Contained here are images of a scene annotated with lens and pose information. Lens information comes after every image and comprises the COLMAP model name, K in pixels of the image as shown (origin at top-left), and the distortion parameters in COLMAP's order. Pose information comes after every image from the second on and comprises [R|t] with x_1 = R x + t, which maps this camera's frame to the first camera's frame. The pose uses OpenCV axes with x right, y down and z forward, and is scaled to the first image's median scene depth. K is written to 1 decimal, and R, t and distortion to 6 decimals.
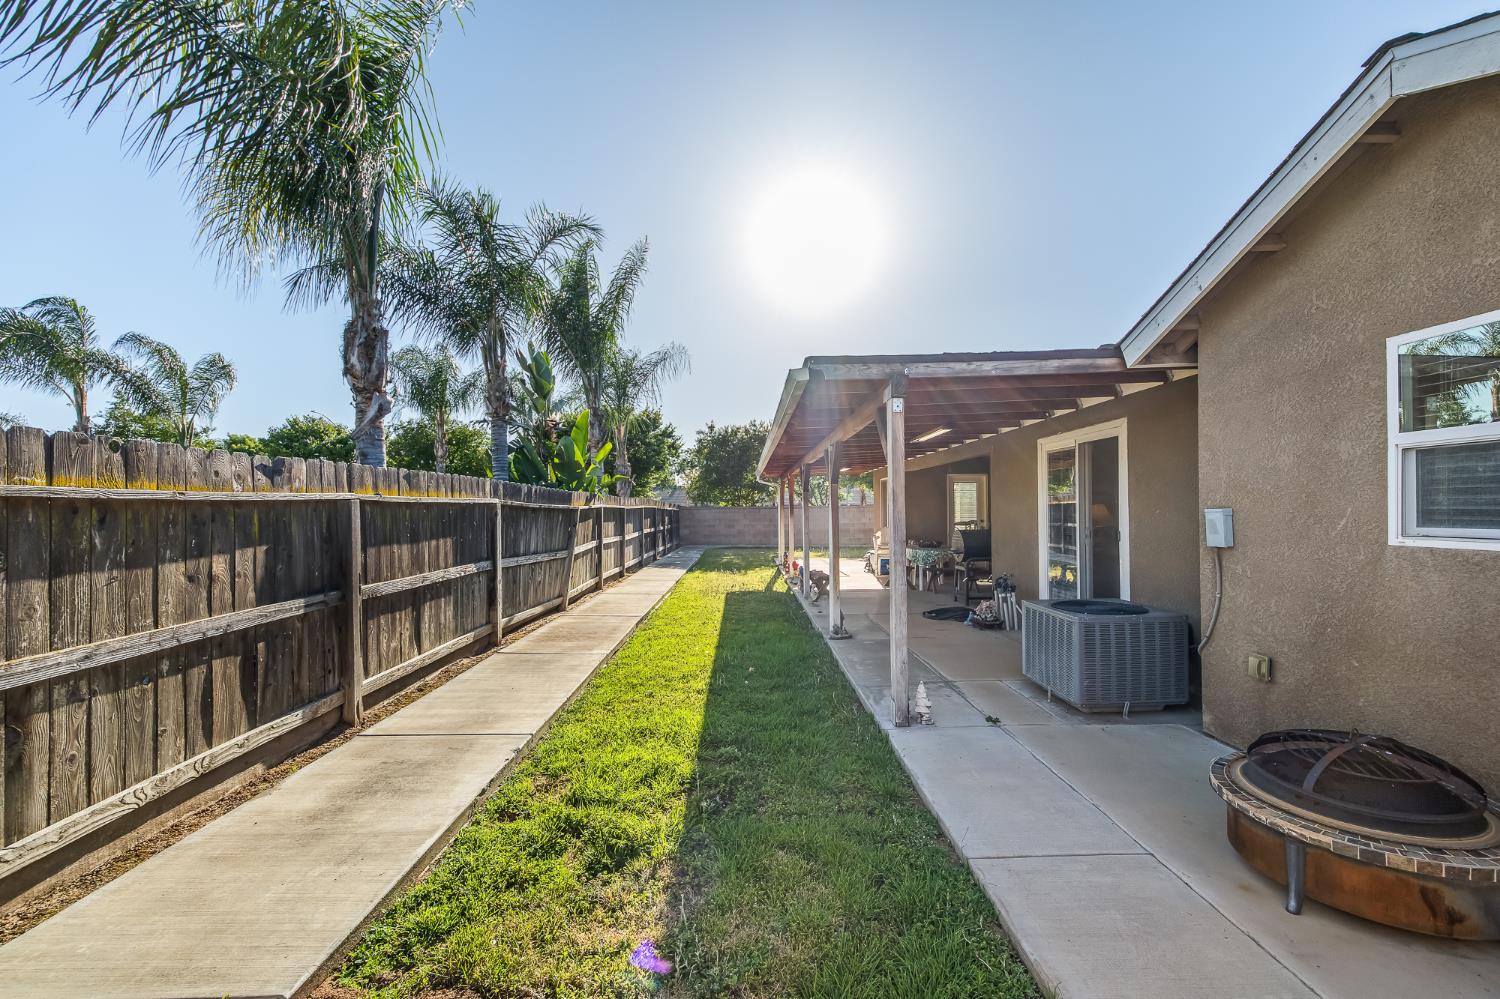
lens RADIAL K [[622.3, 0, 756.2], [0, 622.3, 507.9], [0, 0, 1]] dist [0.001266, 0.000588]
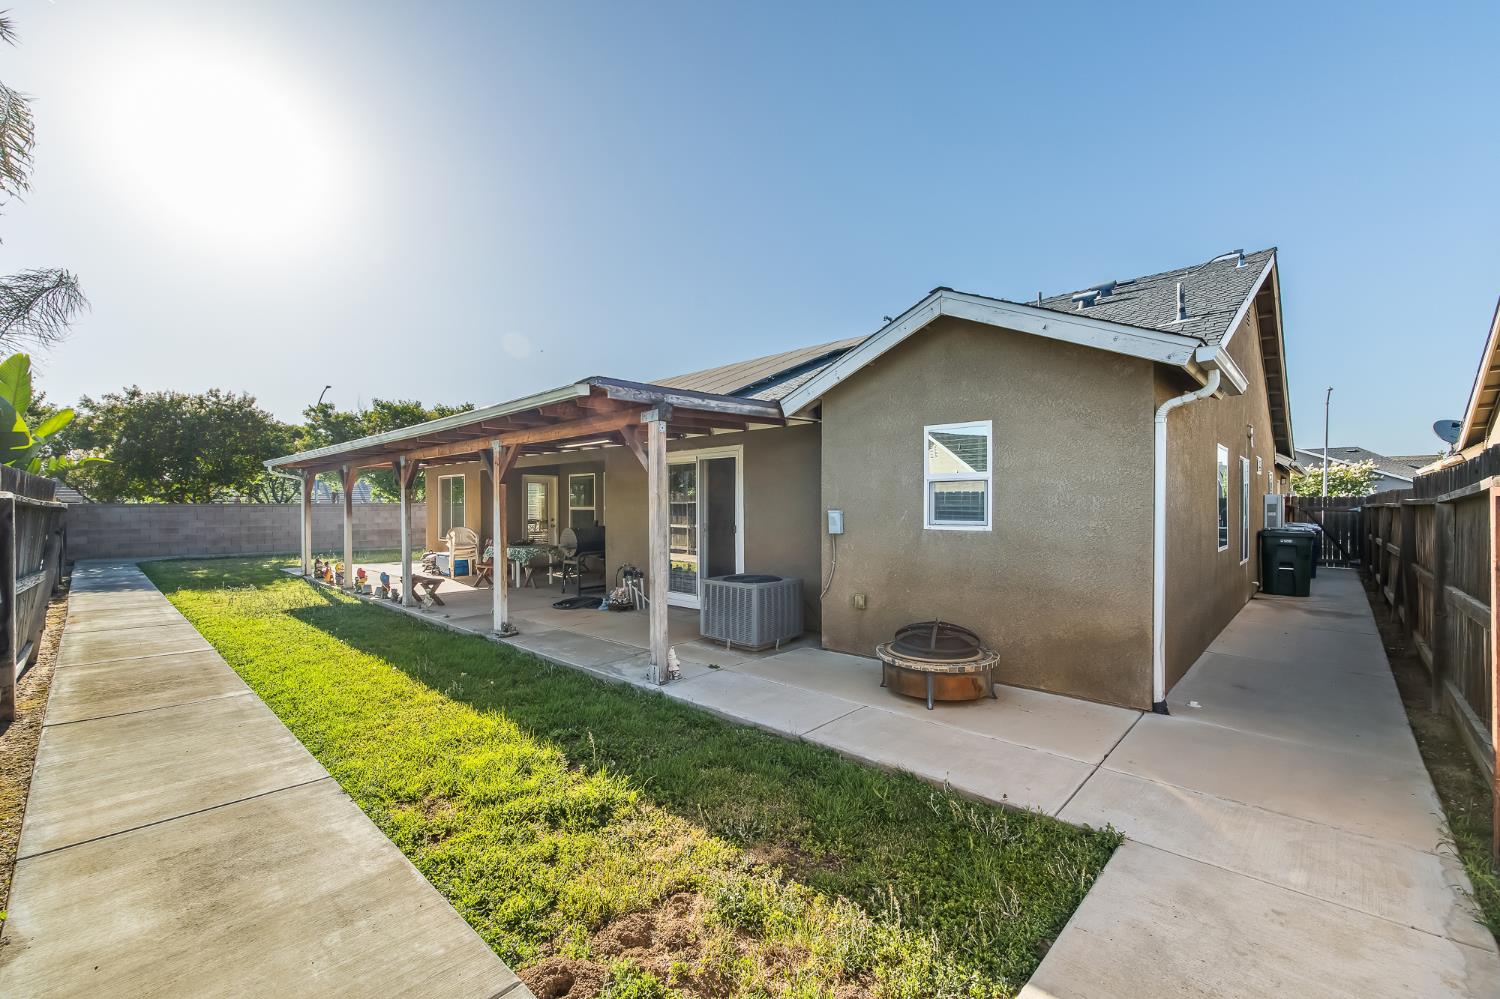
lens RADIAL K [[622.3, 0, 756.2], [0, 622.3, 507.9], [0, 0, 1]] dist [0.001266, 0.000588]
pose [[0.694866, 0.003535, 0.719131, -0.545858], [-0.005255, 0.999986, 0.000162, -0.003990], [-0.719120, -0.003891, 0.694875, -0.000545]]
